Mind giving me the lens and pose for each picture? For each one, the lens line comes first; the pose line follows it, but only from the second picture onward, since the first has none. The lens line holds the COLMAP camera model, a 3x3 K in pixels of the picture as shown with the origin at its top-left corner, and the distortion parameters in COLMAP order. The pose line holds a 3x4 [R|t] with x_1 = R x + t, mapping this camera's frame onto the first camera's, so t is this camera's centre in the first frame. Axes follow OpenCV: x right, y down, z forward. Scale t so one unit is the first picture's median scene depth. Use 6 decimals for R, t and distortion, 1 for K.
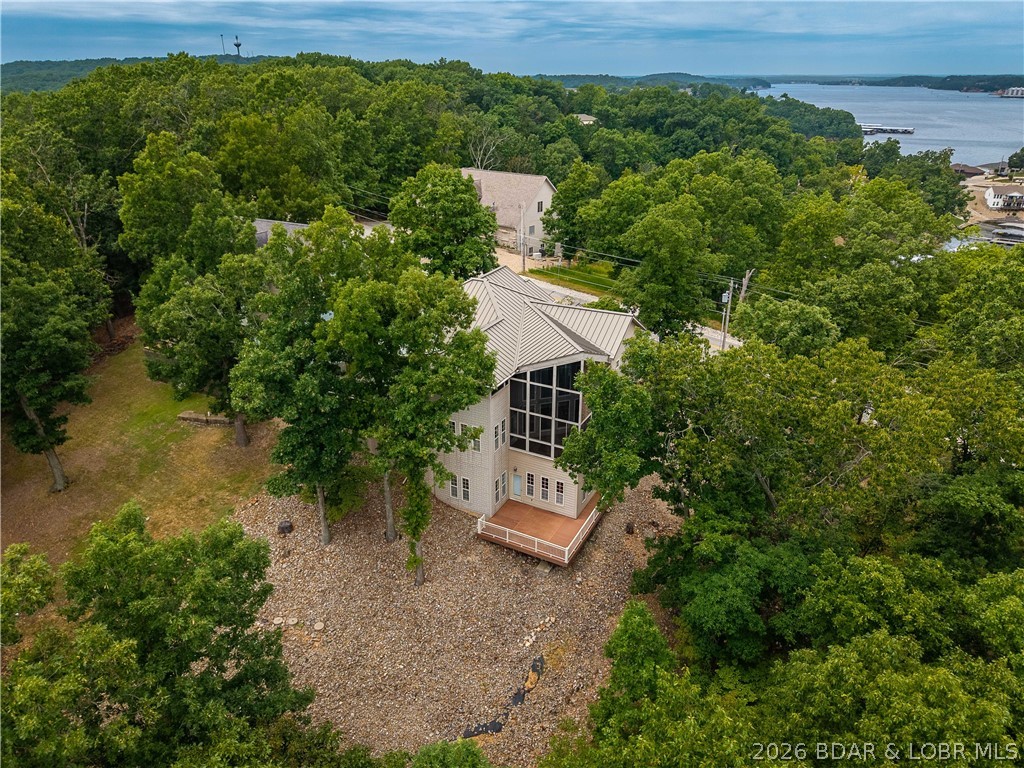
lens RADIAL K [[708.9, 0, 512.0], [0, 708.9, 384.0], [0, 0, 1]] dist [0.003251, -0.005728]
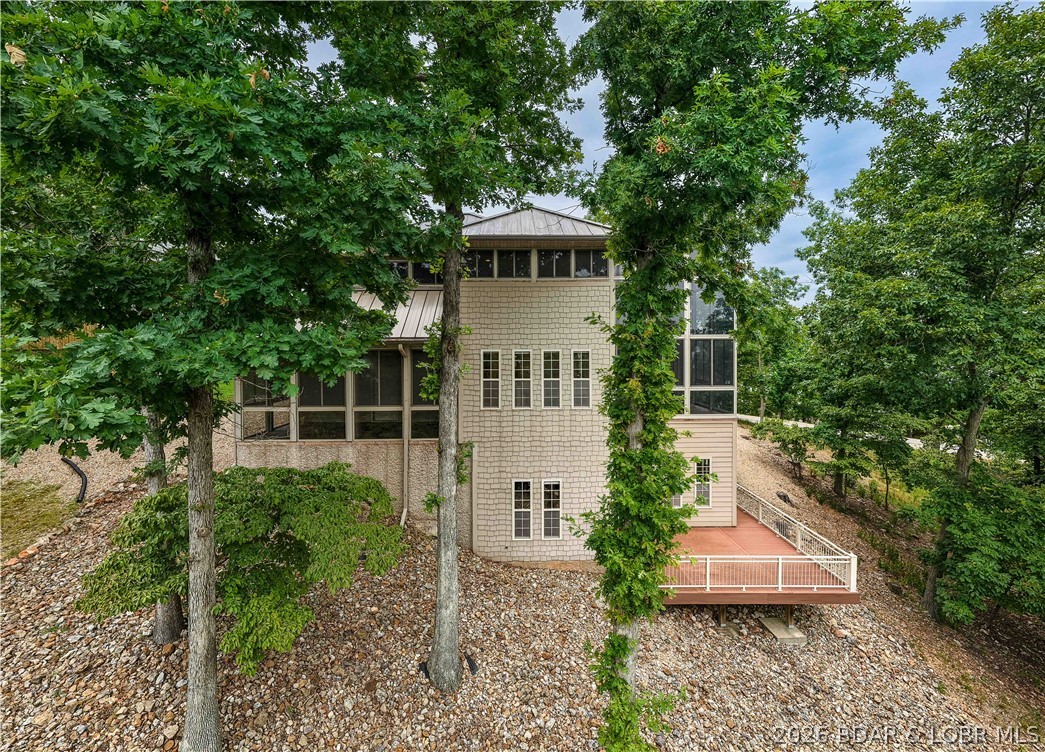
lens RADIAL K [[458.9, 0, 521.0], [0, 458.9, 351.9], [0, 0, 1]] dist [-0.000233, 0.000202]
pose [[0.871160, -0.004048, 0.490982, -0.237323], [0.199854, 0.916304, -0.347051, 0.159938], [-0.448484, 0.400462, 0.799057, 0.751744]]
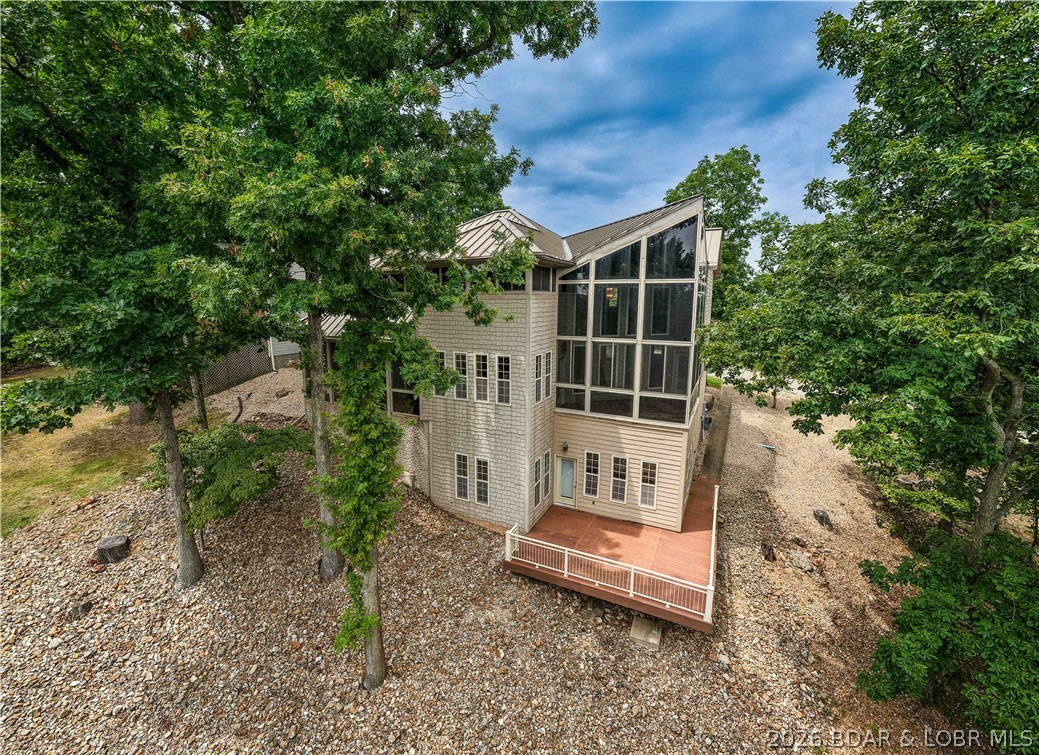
lens RADIAL K [[445.2, 0, 520.4], [0, 445.2, 364.5], [0, 0, 1]] dist [-0.002086, -0.000235]
pose [[0.999506, -0.000287, 0.031426, -0.047260], [0.008632, 0.964005, -0.265744, 0.158835], [-0.030219, 0.265884, 0.963531, 0.647404]]
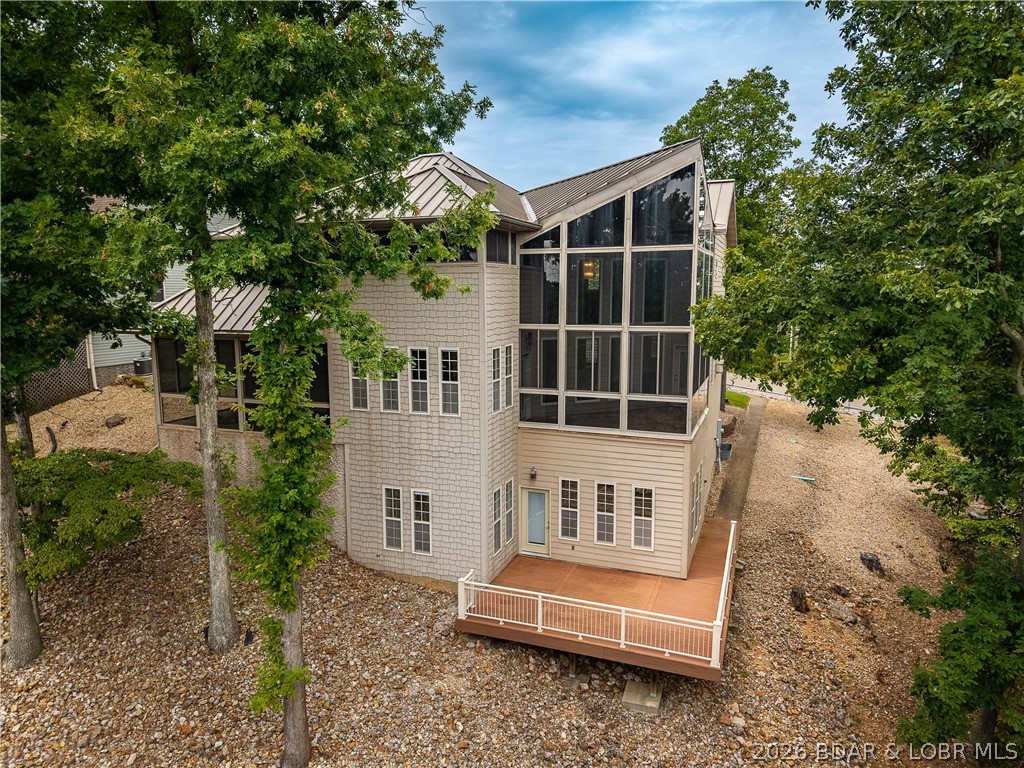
lens RADIAL K [[708.9, 0, 512.0], [0, 708.9, 384.0], [0, 0, 1]] dist [0.003251, -0.005728]
pose [[0.993023, -0.019412, 0.116311, -0.061368], [0.051383, 0.959023, -0.278630, 0.196272], [-0.106136, 0.282662, 0.953330, 0.587942]]
